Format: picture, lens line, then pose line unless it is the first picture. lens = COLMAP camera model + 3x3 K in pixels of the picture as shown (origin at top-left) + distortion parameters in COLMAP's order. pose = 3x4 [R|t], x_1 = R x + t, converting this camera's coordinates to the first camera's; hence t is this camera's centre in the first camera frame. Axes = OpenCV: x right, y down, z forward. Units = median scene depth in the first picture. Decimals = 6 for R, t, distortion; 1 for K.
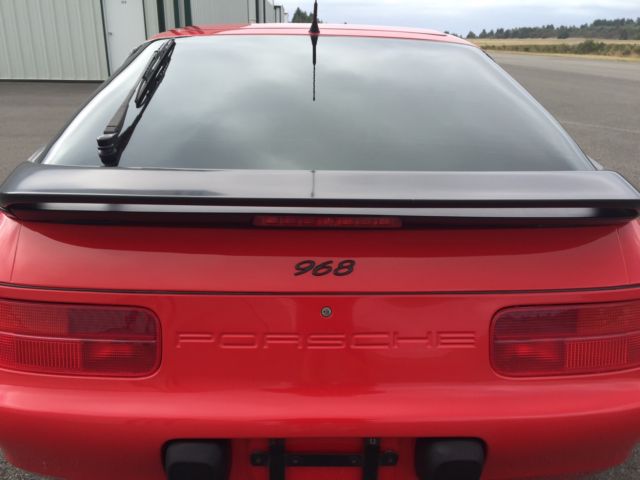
lens RADIAL K [[543.6, 0, 315.2], [0, 543.6, 237.4], [0, 0, 1]] dist [0.073991, -0.089388]
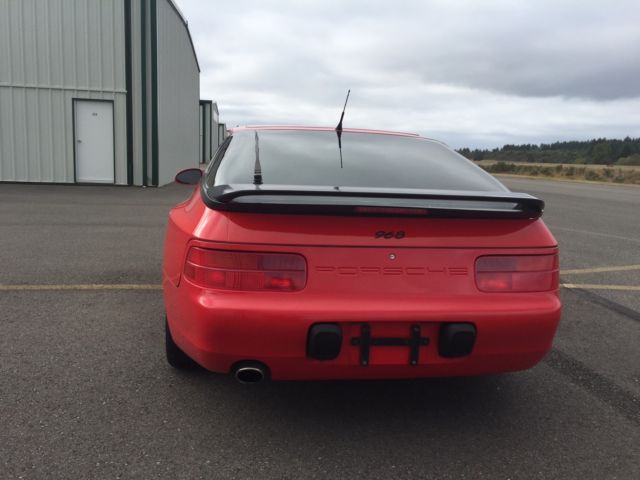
lens RADIAL K [[543.6, 0, 315.2], [0, 543.6, 237.4], [0, 0, 1]] dist [0.073991, -0.089388]
pose [[0.993336, 0.006625, 0.115063, -0.246589], [0.016116, 0.980554, -0.195589, 0.231413], [-0.114121, 0.196140, 0.973913, -0.450203]]
